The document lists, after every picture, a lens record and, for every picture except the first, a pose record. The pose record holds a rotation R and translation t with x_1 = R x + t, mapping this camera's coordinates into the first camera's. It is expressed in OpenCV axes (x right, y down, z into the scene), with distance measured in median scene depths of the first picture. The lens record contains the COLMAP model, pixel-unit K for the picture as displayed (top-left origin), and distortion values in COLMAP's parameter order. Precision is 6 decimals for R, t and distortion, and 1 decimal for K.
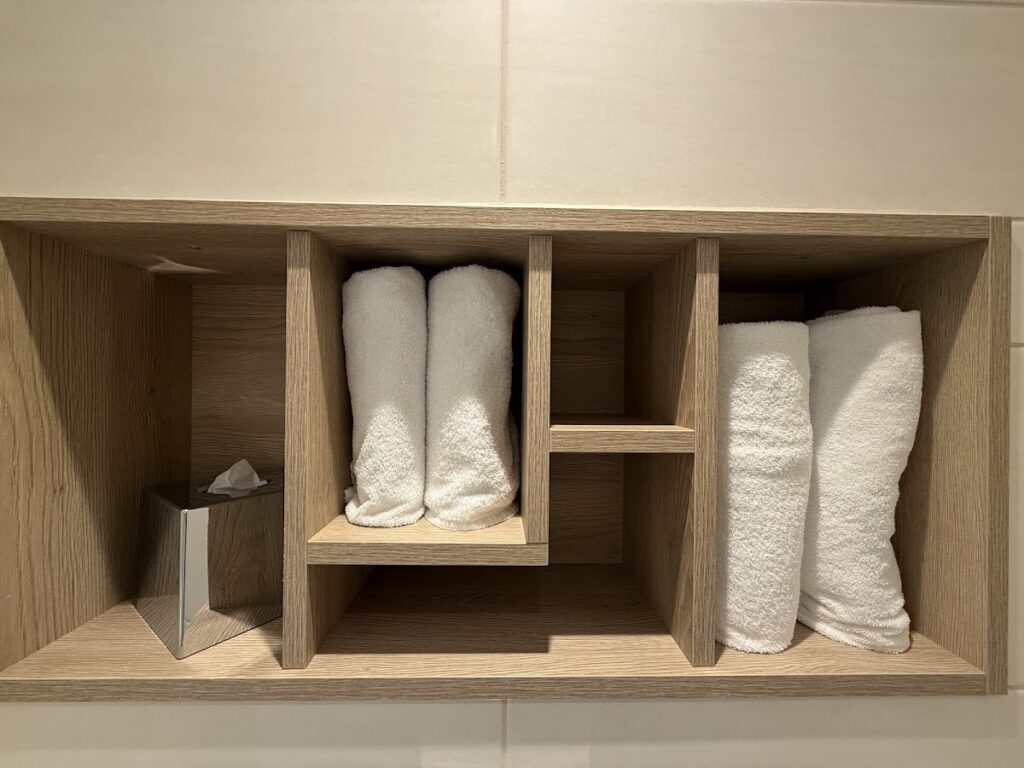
lens RADIAL K [[408.6, 0, 509.0], [0, 408.6, 386.5], [0, 0, 1]] dist [0.000242, 0.000655]
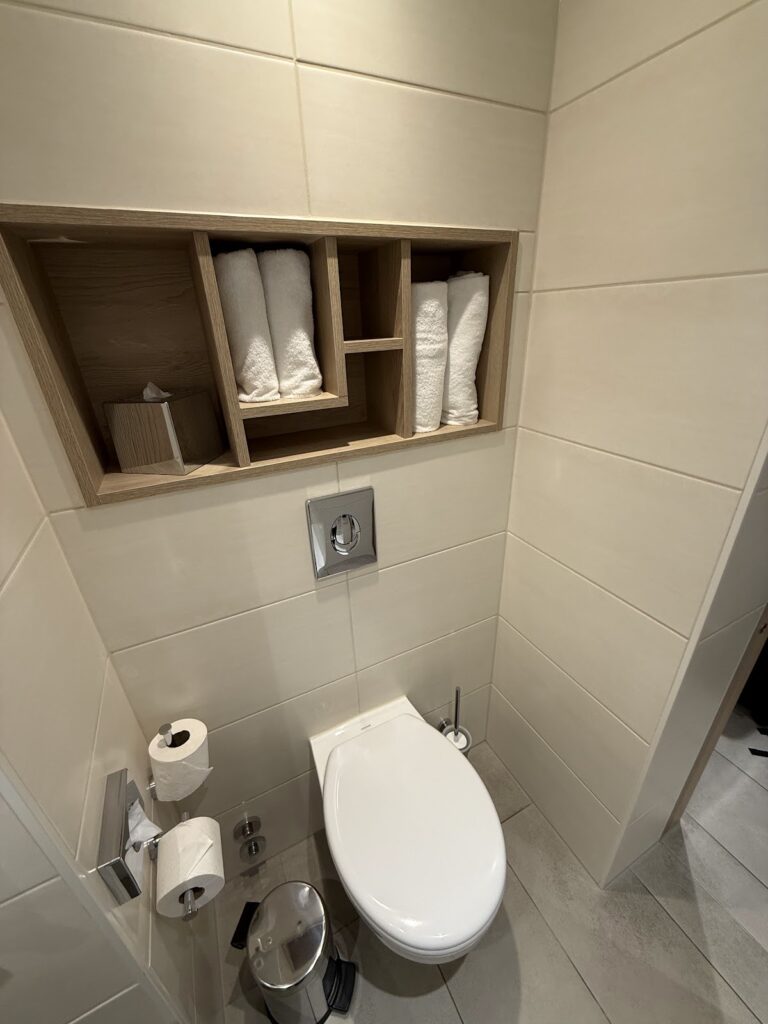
lens RADIAL K [[408.6, 0, 383.3], [0, 408.6, 511.6], [0, 0, 1]] dist [0.000242, 0.000655]
pose [[0.907957, -0.220418, 0.356414, -0.639012], [0.048701, 0.900236, 0.432669, -0.014889], [-0.416225, -0.375487, 0.828110, -1.151868]]
